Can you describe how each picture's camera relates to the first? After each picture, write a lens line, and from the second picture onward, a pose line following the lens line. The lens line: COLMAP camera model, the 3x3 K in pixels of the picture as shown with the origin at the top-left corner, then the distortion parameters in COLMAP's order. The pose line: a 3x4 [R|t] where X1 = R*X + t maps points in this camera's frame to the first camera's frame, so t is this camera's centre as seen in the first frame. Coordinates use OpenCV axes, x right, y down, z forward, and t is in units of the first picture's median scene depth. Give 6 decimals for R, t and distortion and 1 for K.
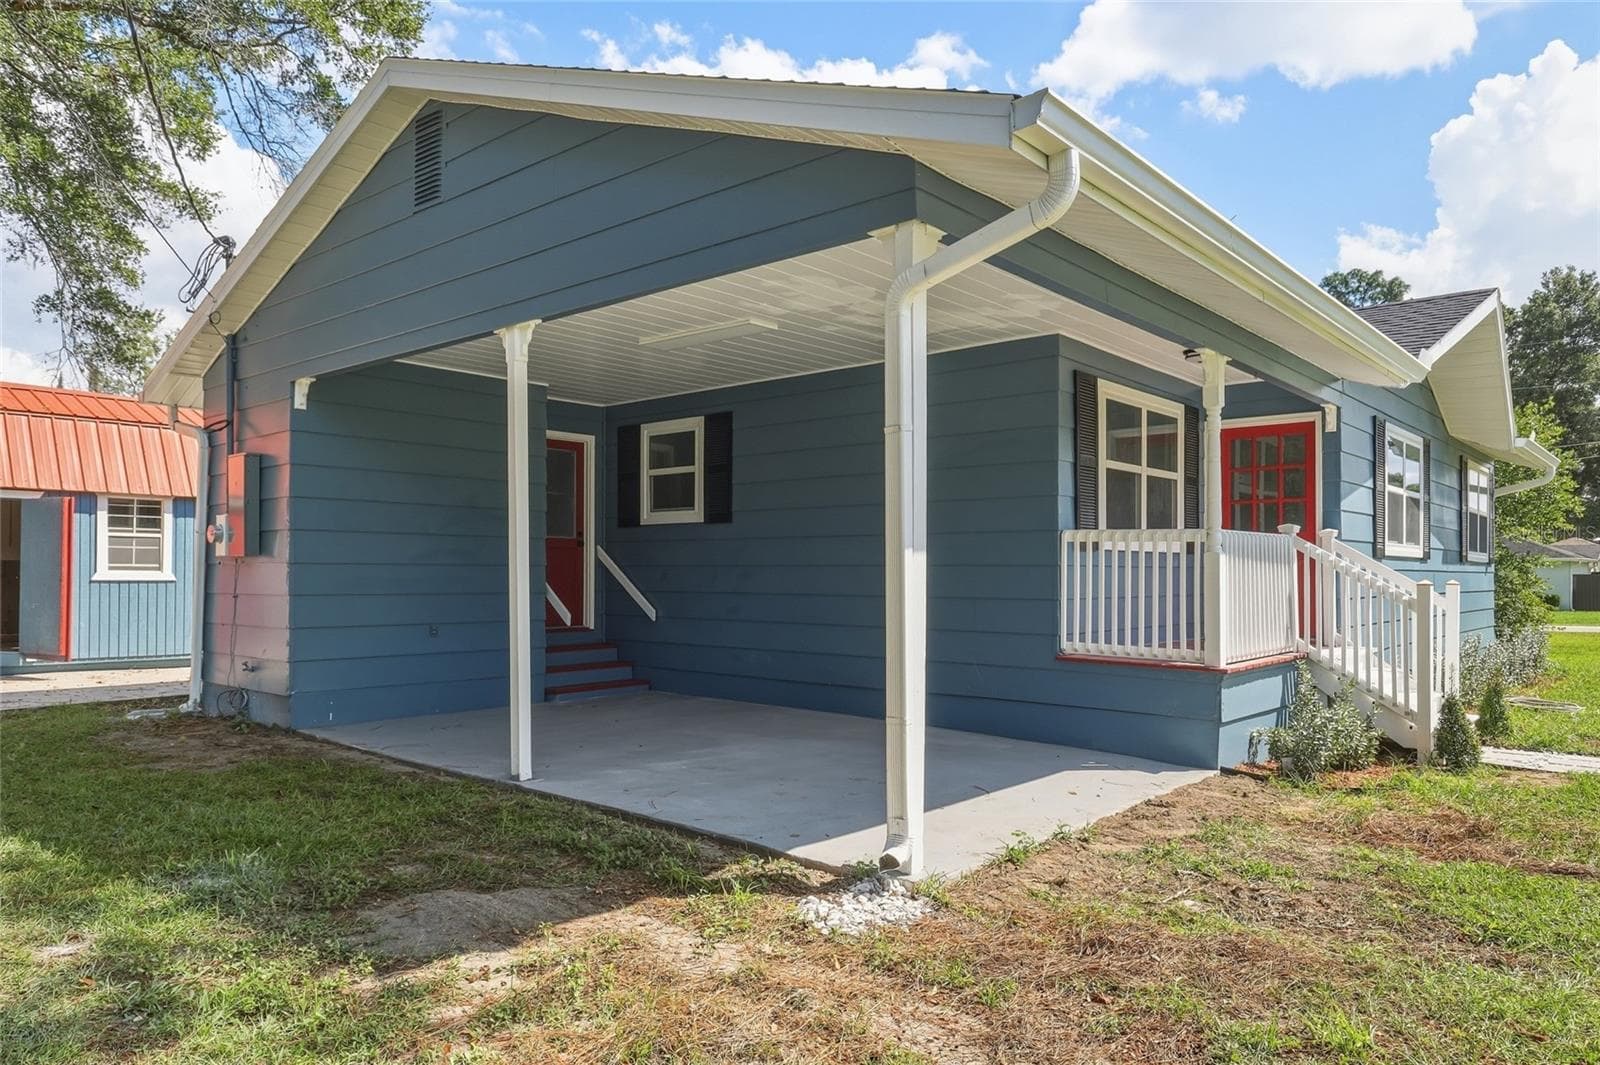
lens RADIAL K [[1072.7, 0, 797.8], [0, 1072.7, 552.7], [0, 0, 1]] dist [-0.004115, 0.000307]
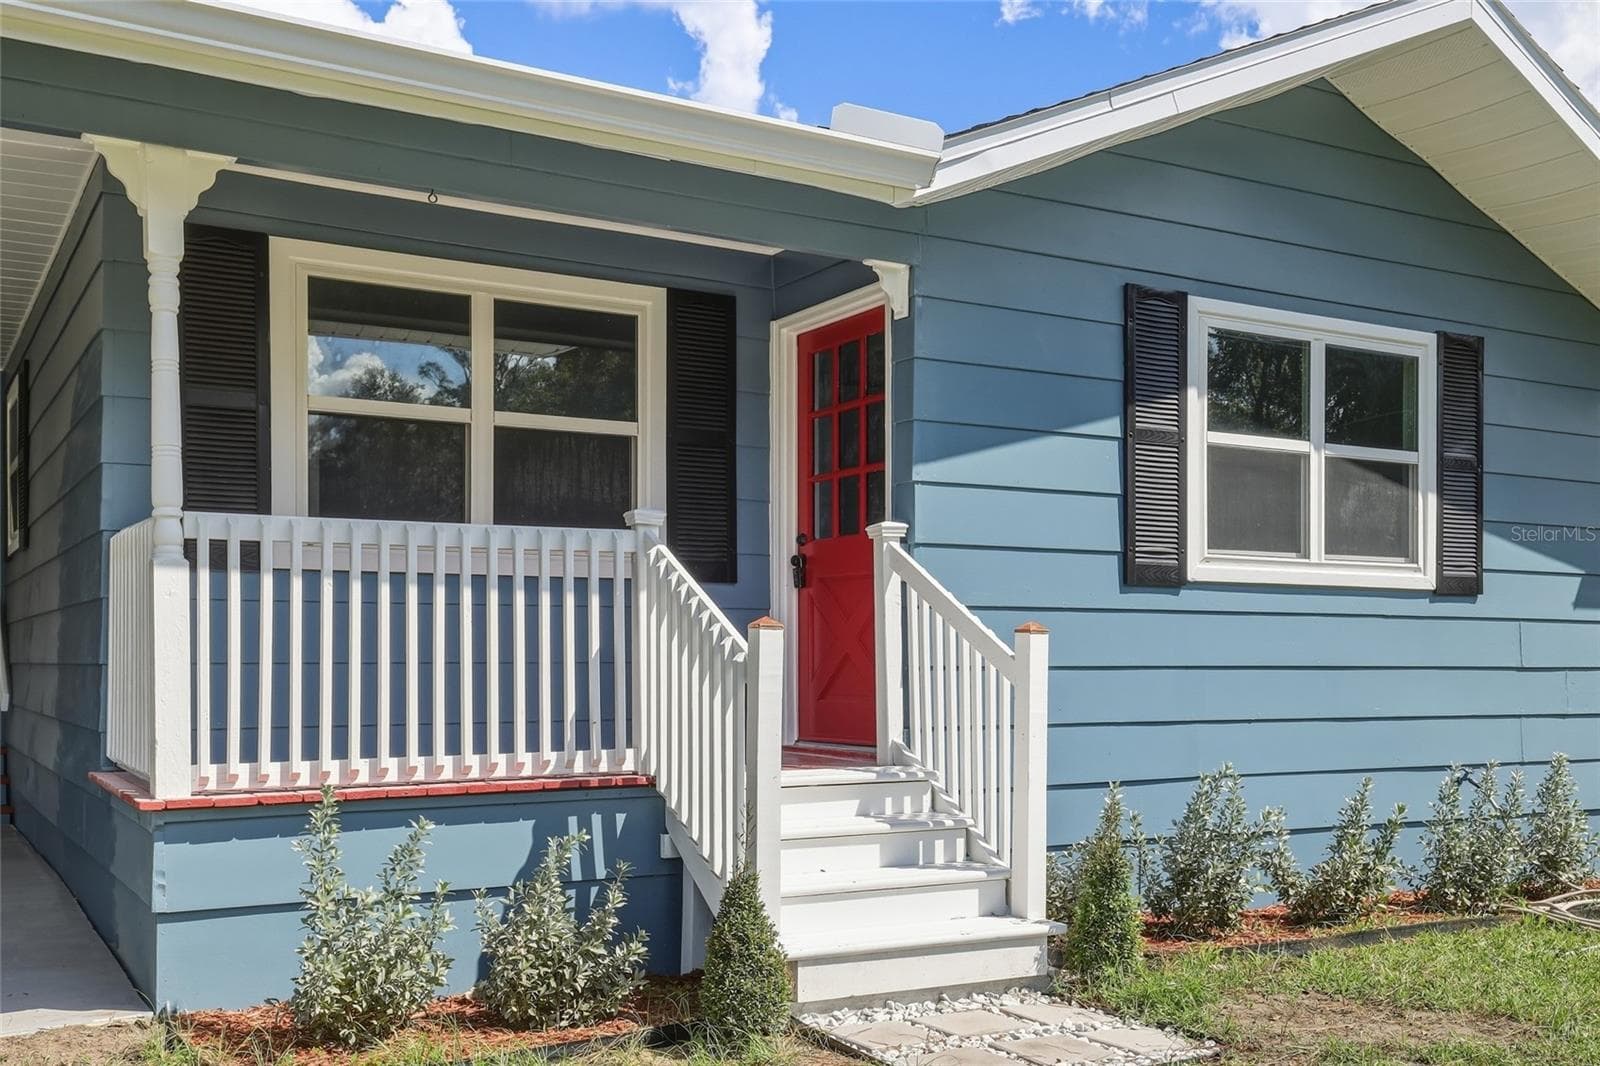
lens RADIAL K [[1584.2, 0, 800.3], [0, 1584.2, 642.2], [0, 0, 1]] dist [0.023495, 0.006962]
pose [[0.948422, -0.006371, -0.316947, 0.624203], [0.009235, 0.999929, 0.007534, 0.023609], [0.316876, -0.010072, 0.948413, 0.288210]]
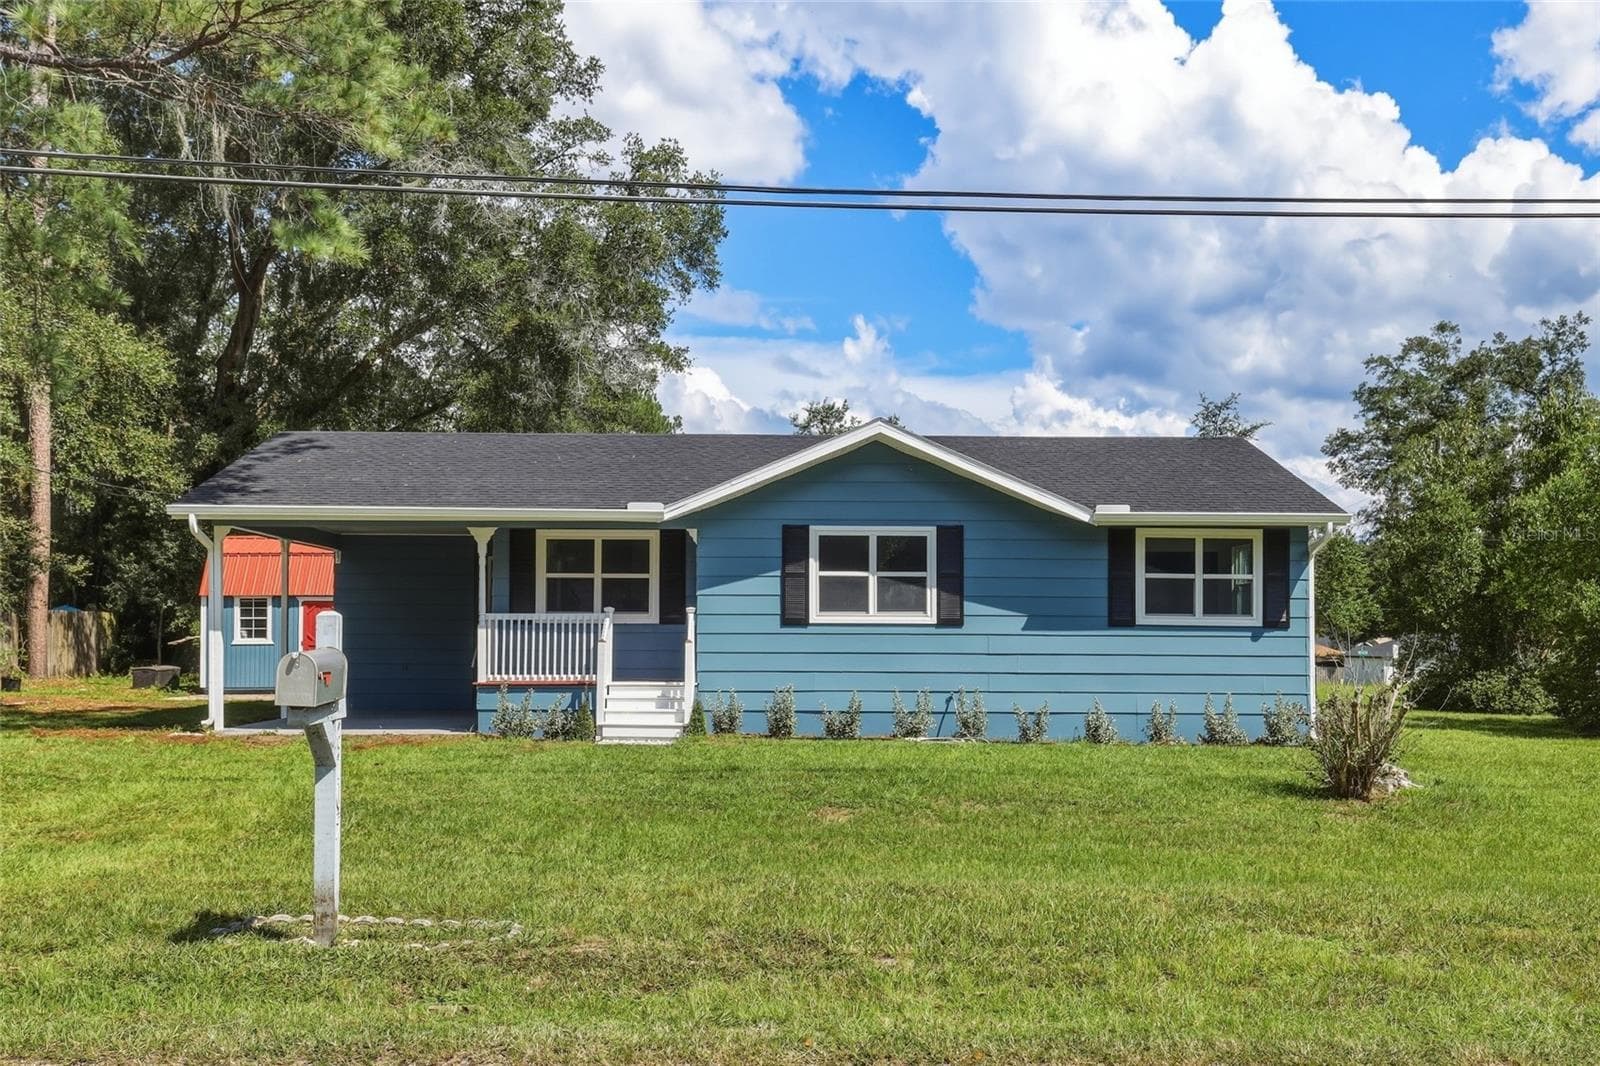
lens RADIAL K [[1604.9, 0, 800.0], [0, 1604.9, 533.0], [0, 0, 1]] dist [-0.001344, -0.002357]
pose [[0.671918, -0.052934, -0.738731, 2.130435], [0.014407, 0.998188, -0.058421, 0.007718], [0.740485, 0.028611, 0.671464, -0.412879]]
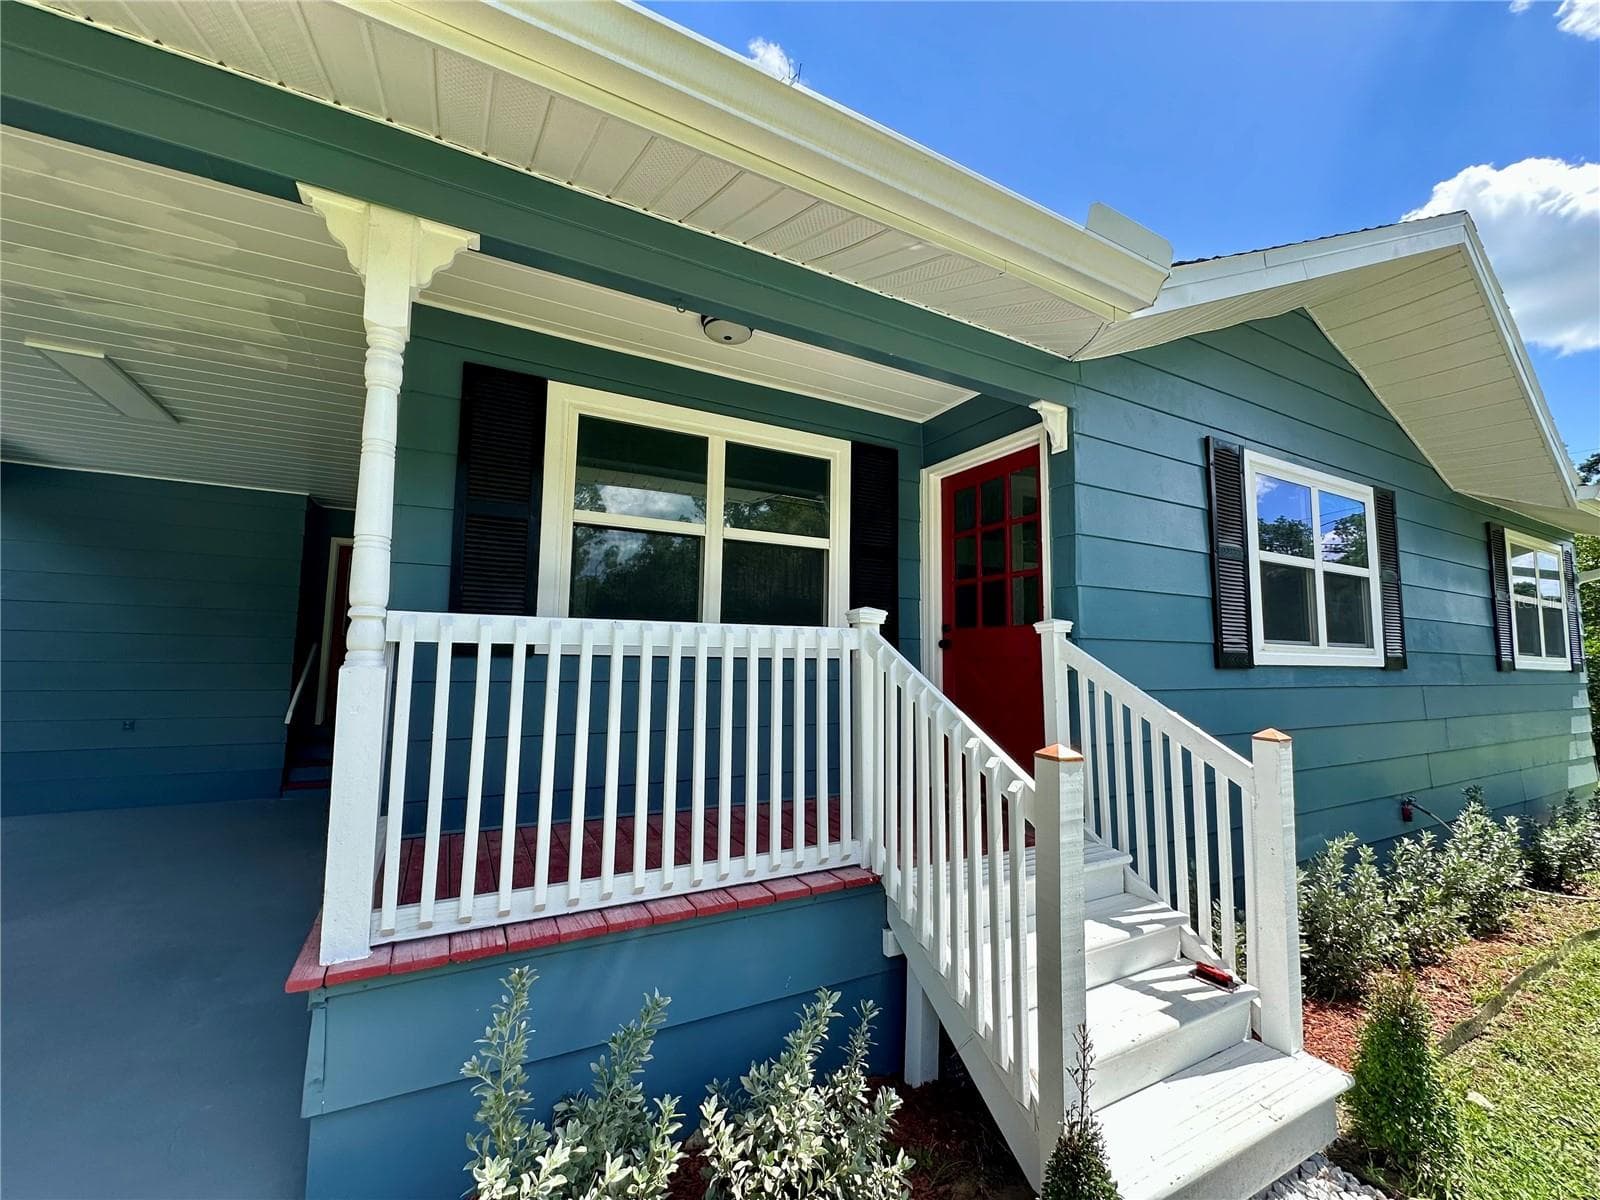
lens RADIAL K [[635.8, 0, 800.0], [0, 635.8, 600.0], [0, 0, 1]] dist [-0.002565, -0.000269]
pose [[0.935454, -0.018713, -0.352952, 0.446985], [-0.006276, 0.997561, -0.069522, -0.007780], [0.353392, 0.067250, 0.933055, 0.583968]]
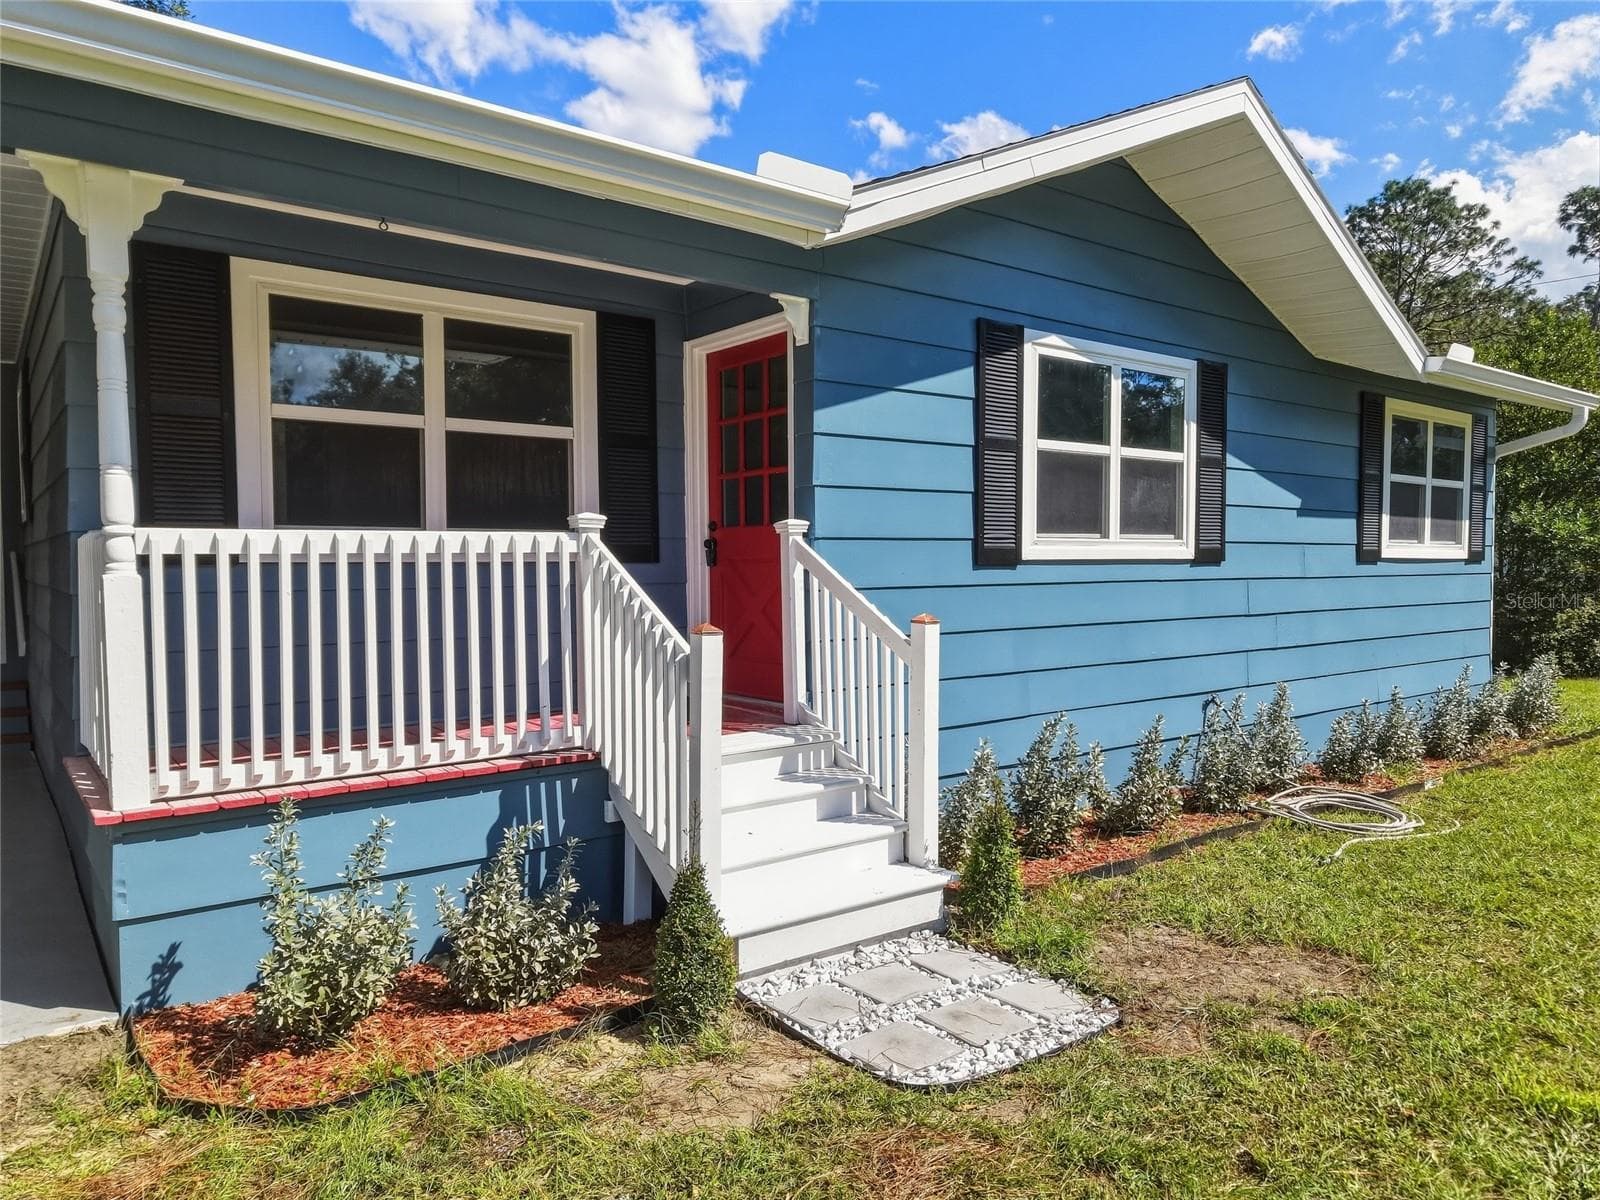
lens RADIAL K [[1073.6, 0, 800.0], [0, 1073.6, 600.0], [0, 0, 1]] dist [0.041903, -0.043903]
pose [[0.980408, 0.001232, -0.196975, 0.559416], [0.010675, 0.998179, 0.059377, -0.011829], [0.196689, -0.060316, 0.978609, 0.403548]]
